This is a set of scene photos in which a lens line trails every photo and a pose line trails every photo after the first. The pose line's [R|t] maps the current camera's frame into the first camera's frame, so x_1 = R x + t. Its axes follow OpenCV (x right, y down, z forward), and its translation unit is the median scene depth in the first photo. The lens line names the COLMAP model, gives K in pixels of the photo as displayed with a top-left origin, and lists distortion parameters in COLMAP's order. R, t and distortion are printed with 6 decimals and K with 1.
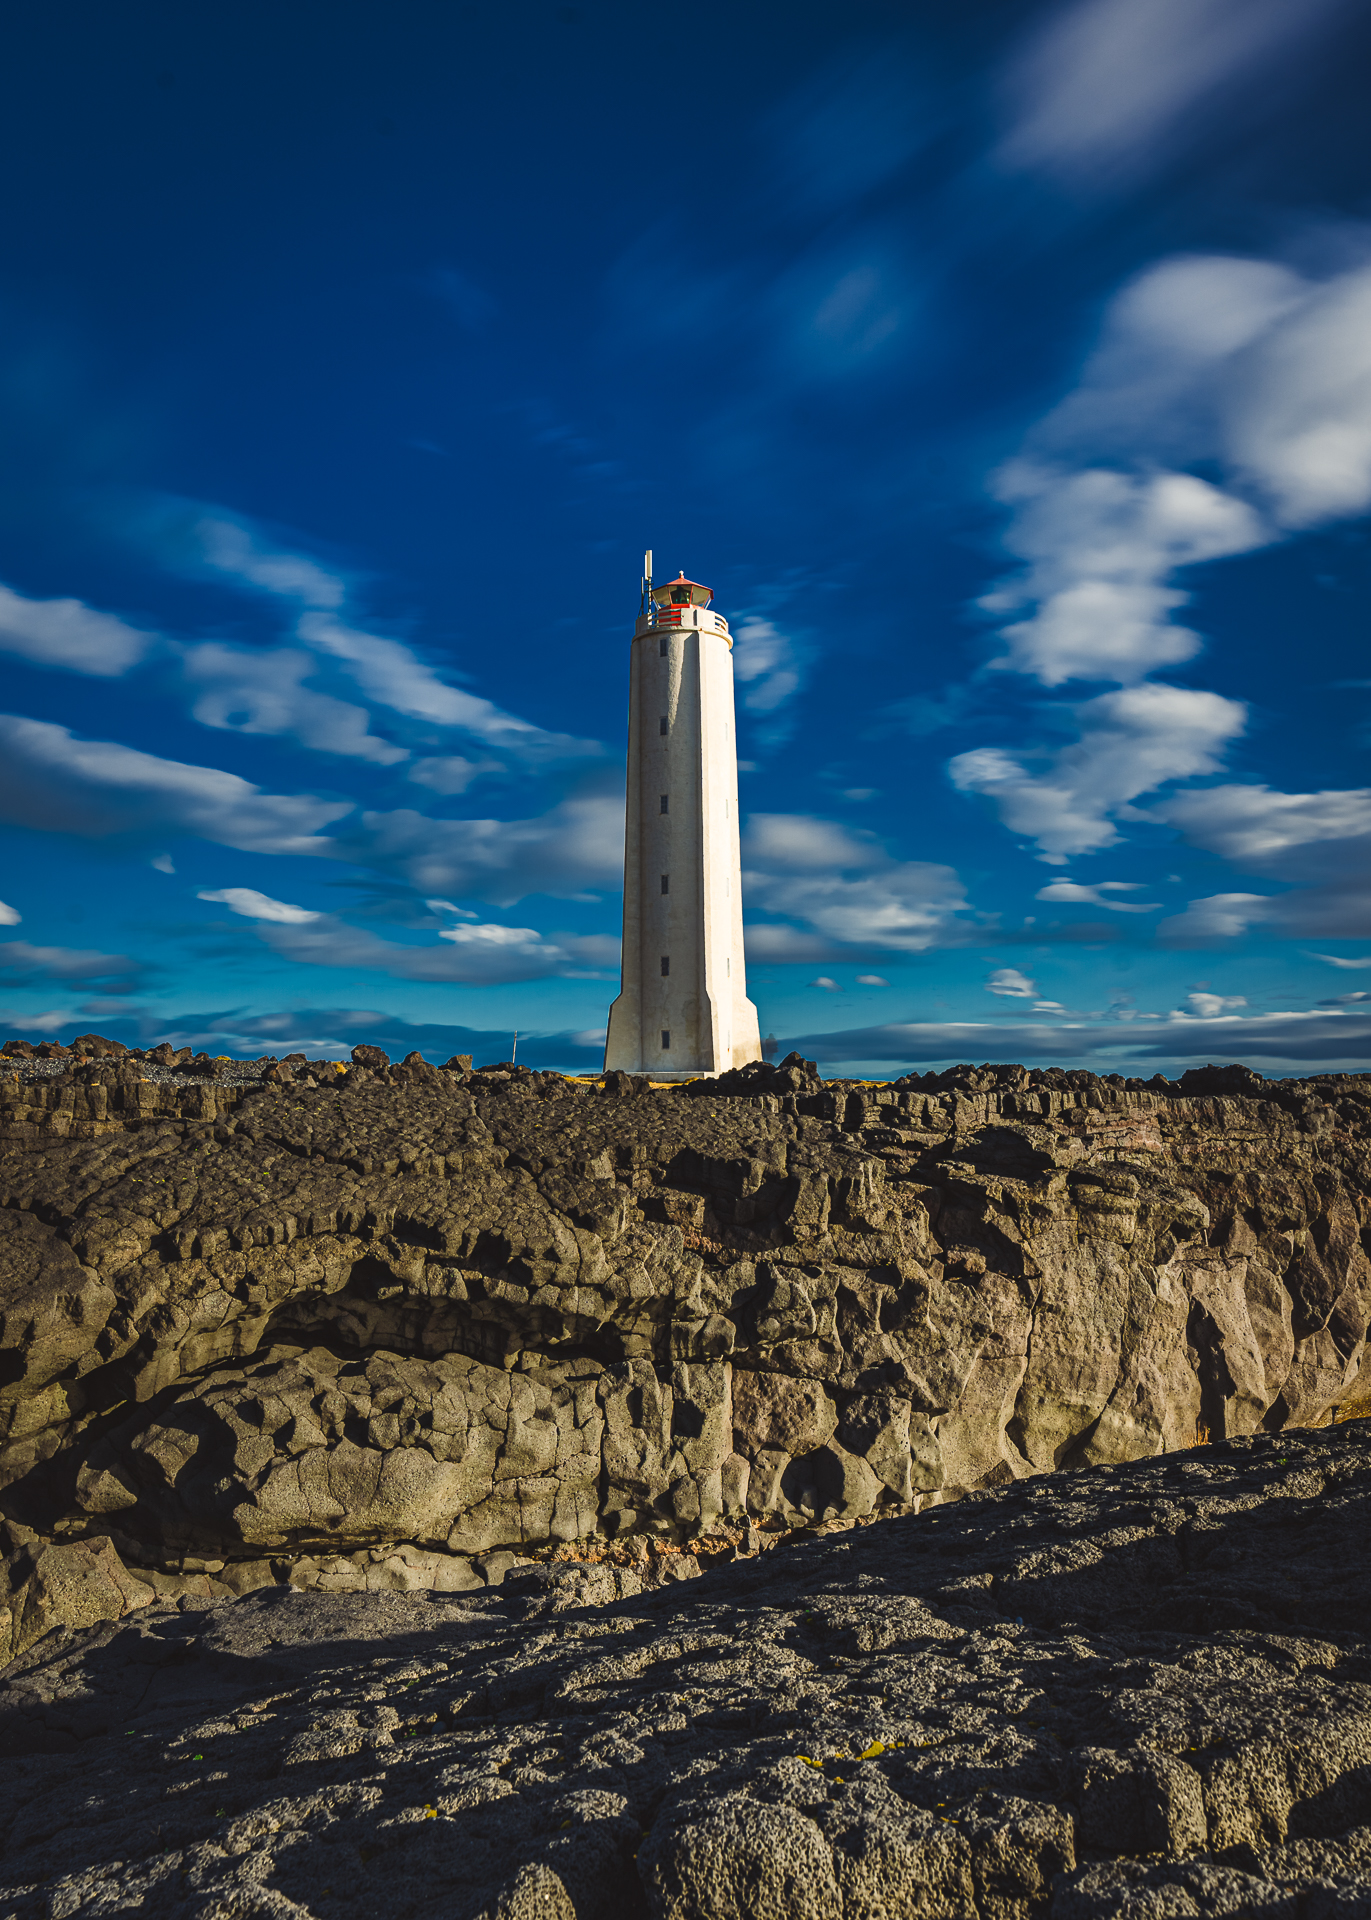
lens RADIAL K [[1515.3, 0, 686.5], [0, 1515.3, 958.2], [0, 0, 1]] dist [-0.002793, 0.011435]
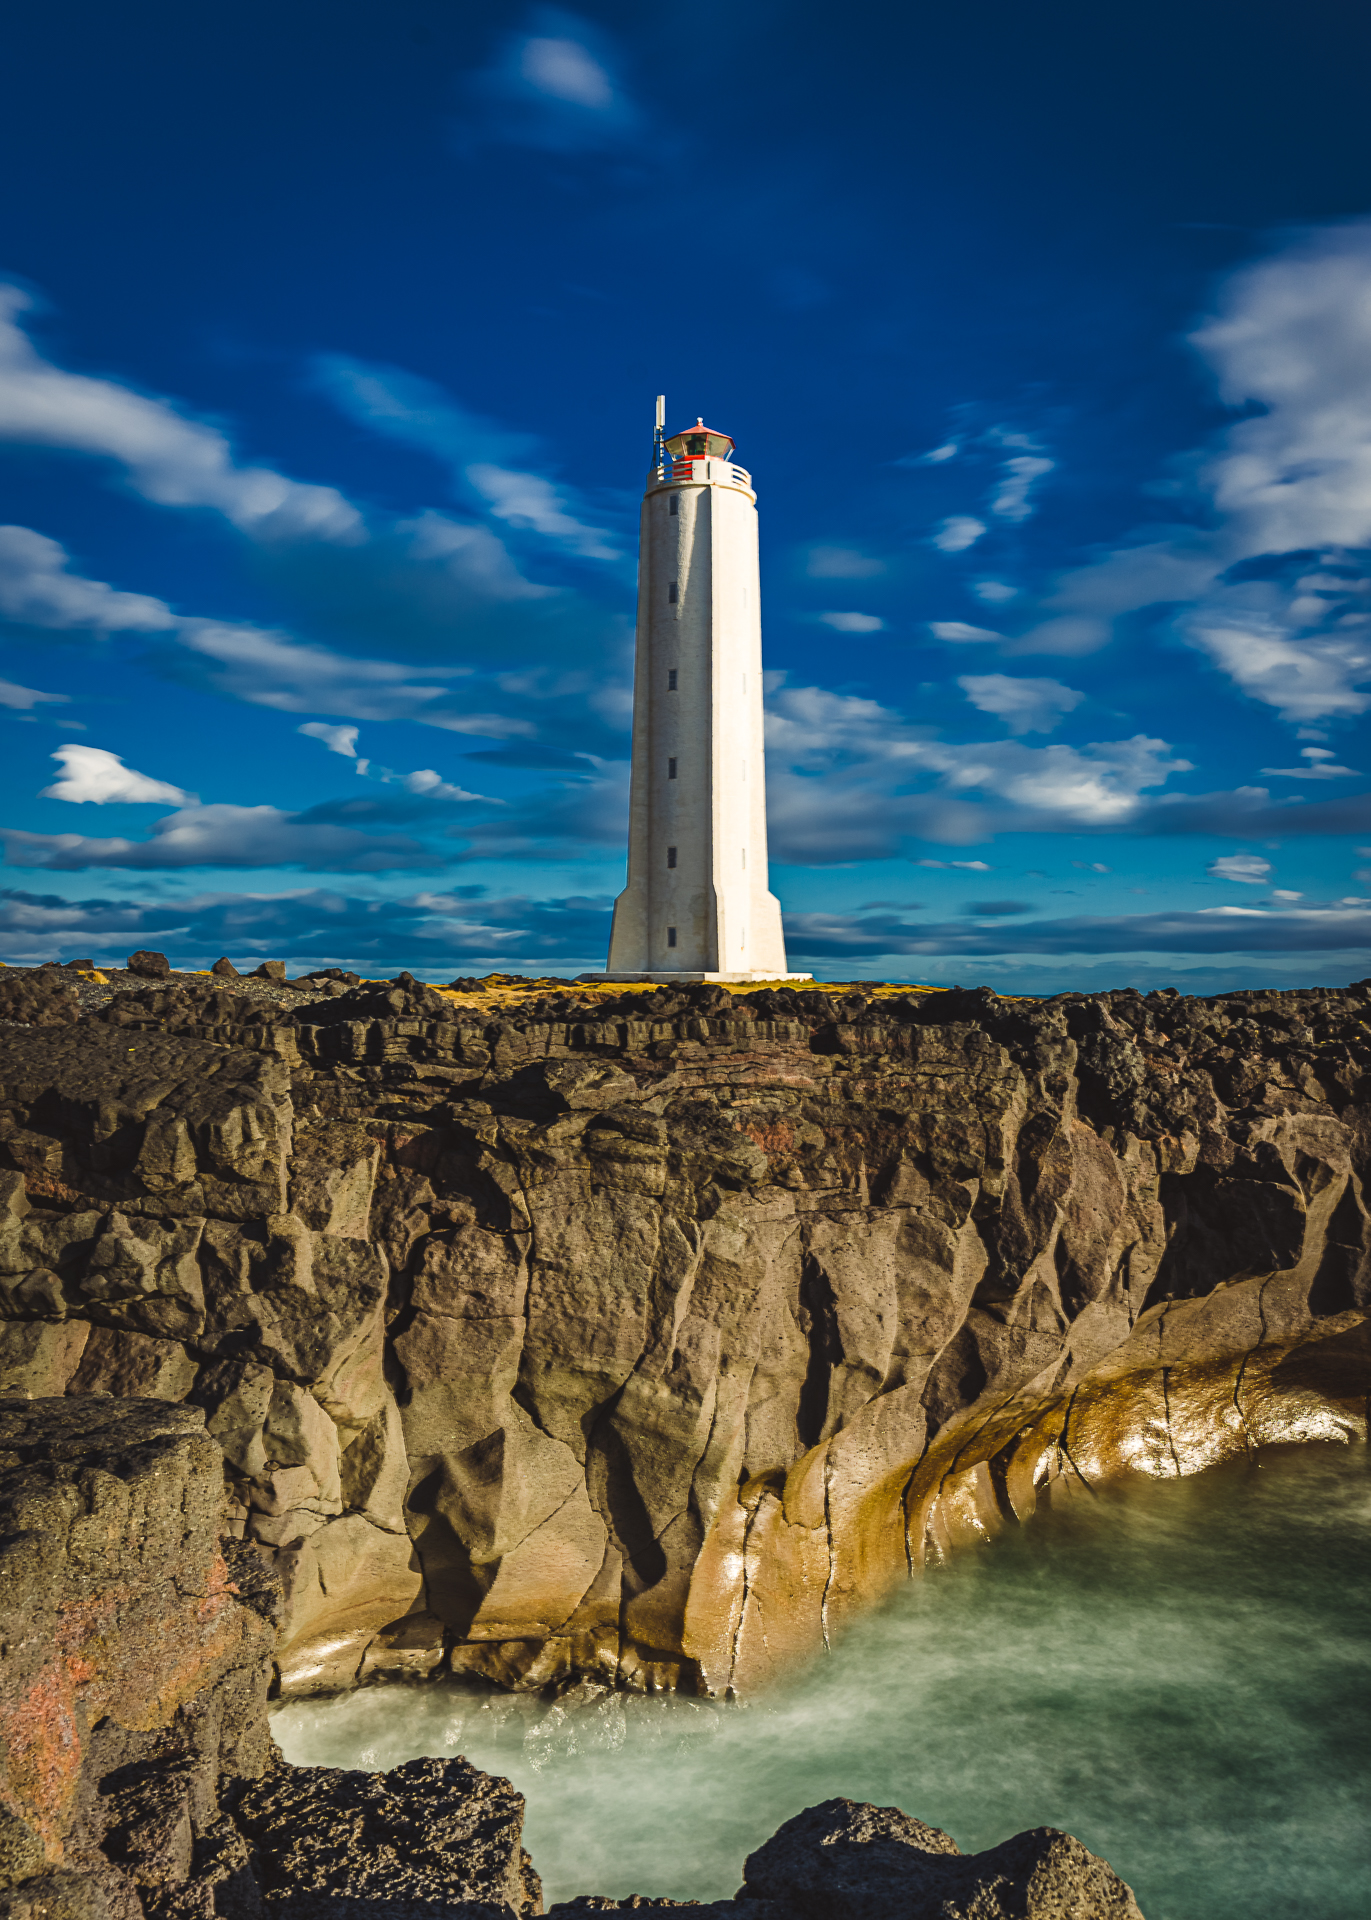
lens RADIAL K [[1628.6, 0, 682.6], [0, 1628.6, 957.0], [0, 0, 1]] dist [-0.000585, -0.001663]
pose [[0.992712, 0.008628, -0.120201, 0.407322], [0.000030, 0.997416, 0.071842, -0.019738], [0.120510, -0.071322, 0.990147, 0.061909]]
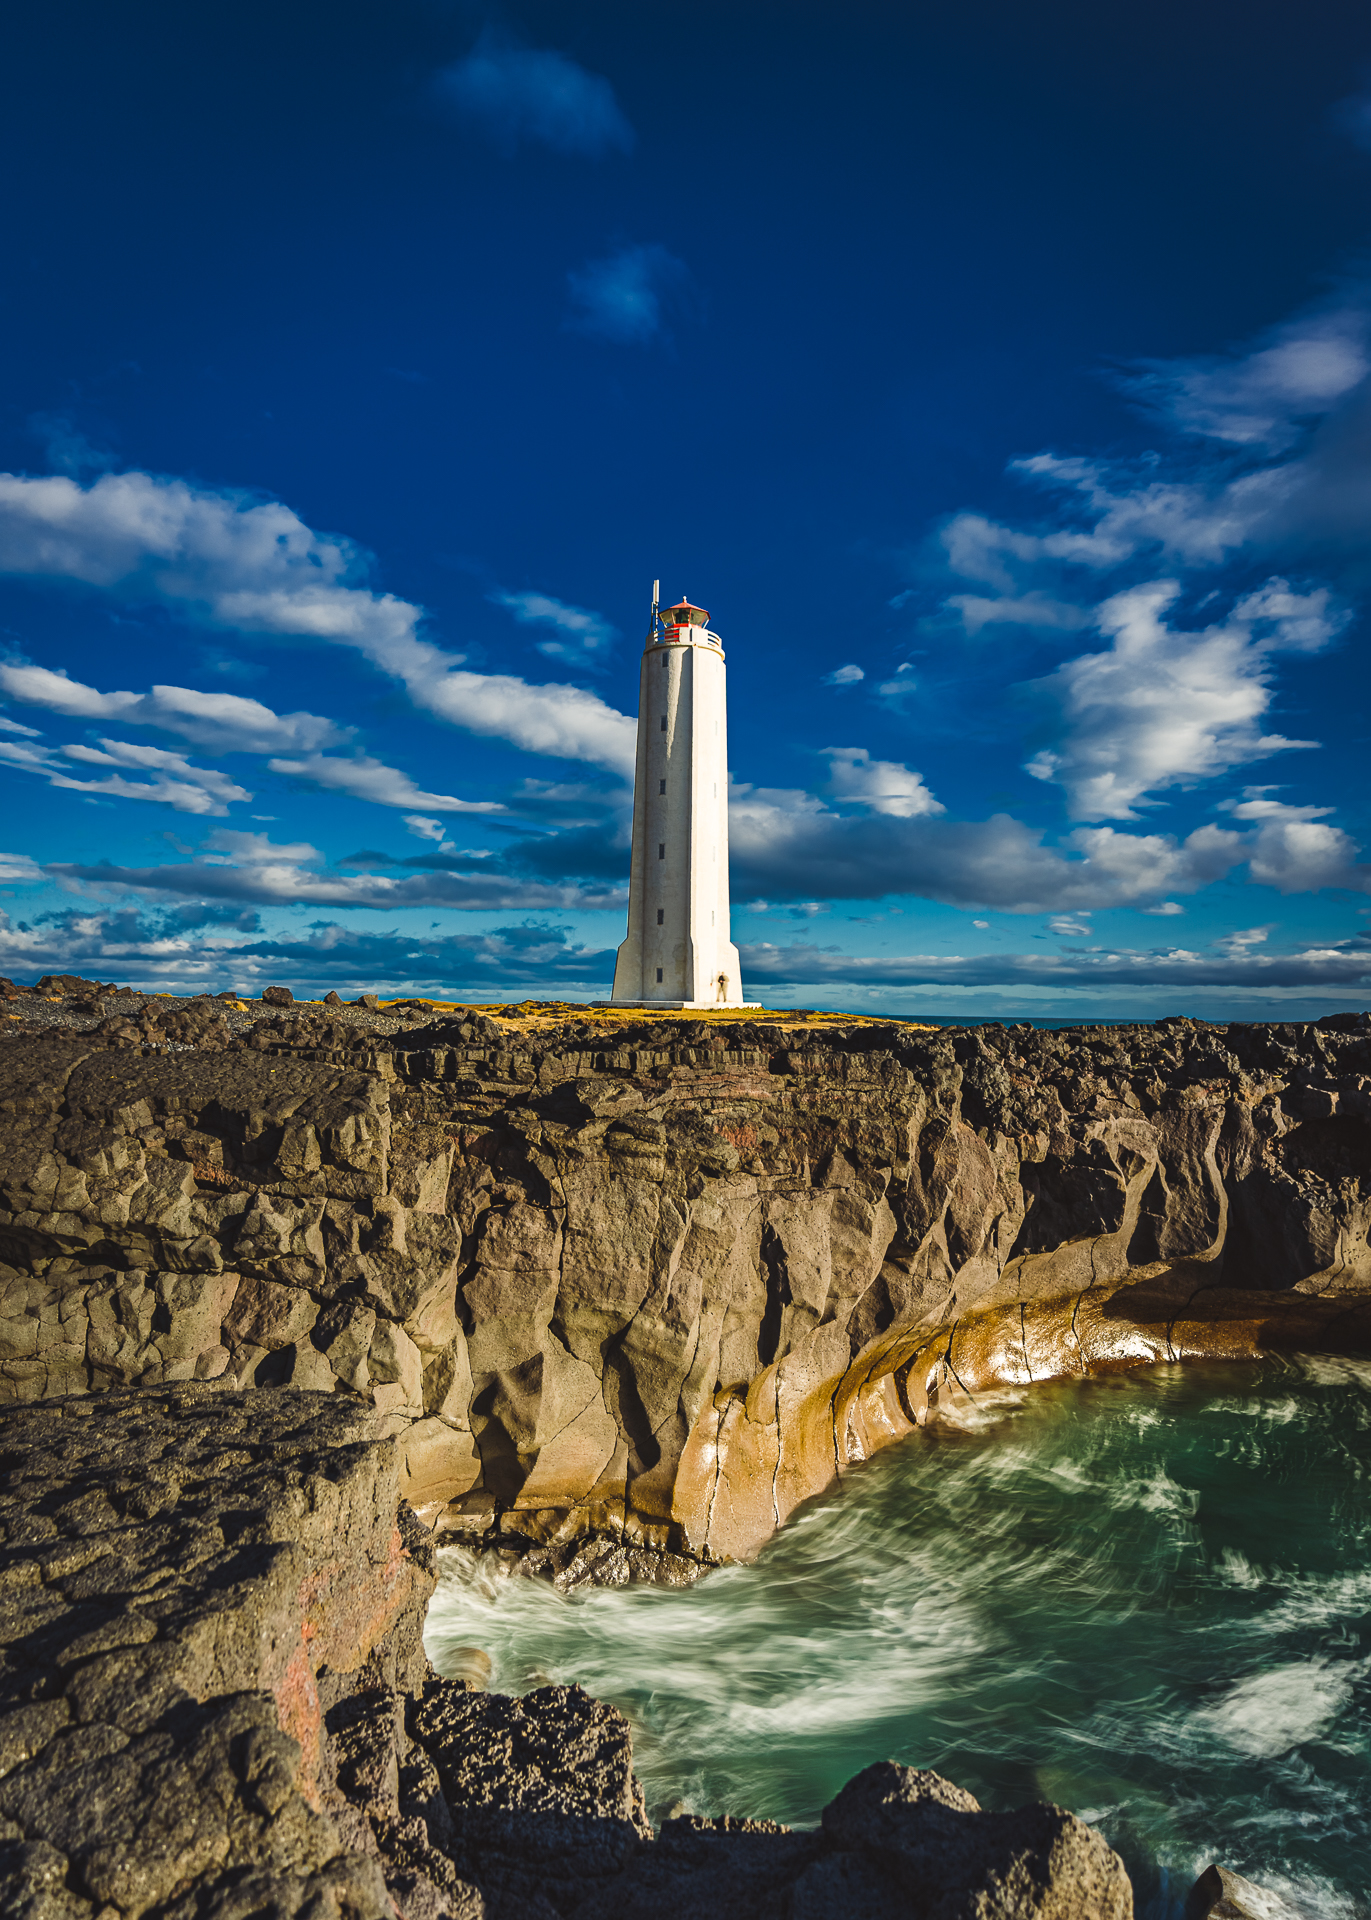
lens RADIAL K [[1195.9, 0, 686.5], [0, 1195.9, 963.8], [0, 0, 1]] dist [-0.008478, 0.003821]
pose [[0.994669, 0.020051, -0.101146, 0.394974], [-0.014581, 0.998405, 0.054534, -0.036666], [0.102079, -0.052769, 0.993376, 0.059695]]
